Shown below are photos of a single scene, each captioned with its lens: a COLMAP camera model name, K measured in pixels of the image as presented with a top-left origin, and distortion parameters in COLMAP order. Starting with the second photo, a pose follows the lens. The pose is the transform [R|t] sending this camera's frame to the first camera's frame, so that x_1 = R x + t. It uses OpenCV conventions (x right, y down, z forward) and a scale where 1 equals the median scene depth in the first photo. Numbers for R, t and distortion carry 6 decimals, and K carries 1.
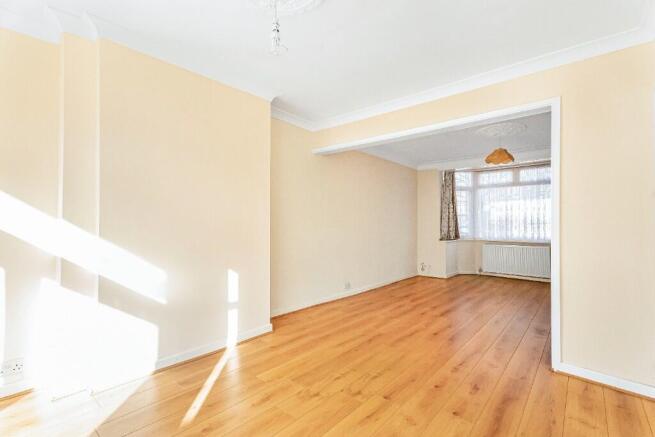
lens RADIAL K [[303.5, 0, 327.2], [0, 303.5, 221.2], [0, 0, 1]] dist [-0.001869, 0.004265]
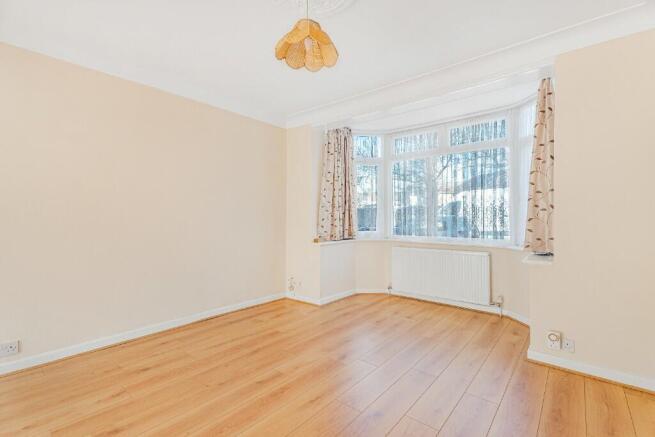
lens RADIAL K [[303.5, 0, 327.8], [0, 303.5, 216.9], [0, 0, 1]] dist [-0.001869, 0.004265]
pose [[0.999348, 0.003450, 0.035942, 0.365677], [-0.003477, 0.999994, 0.000681, 0.012580], [-0.035939, -0.000805, 0.999354, 0.378345]]
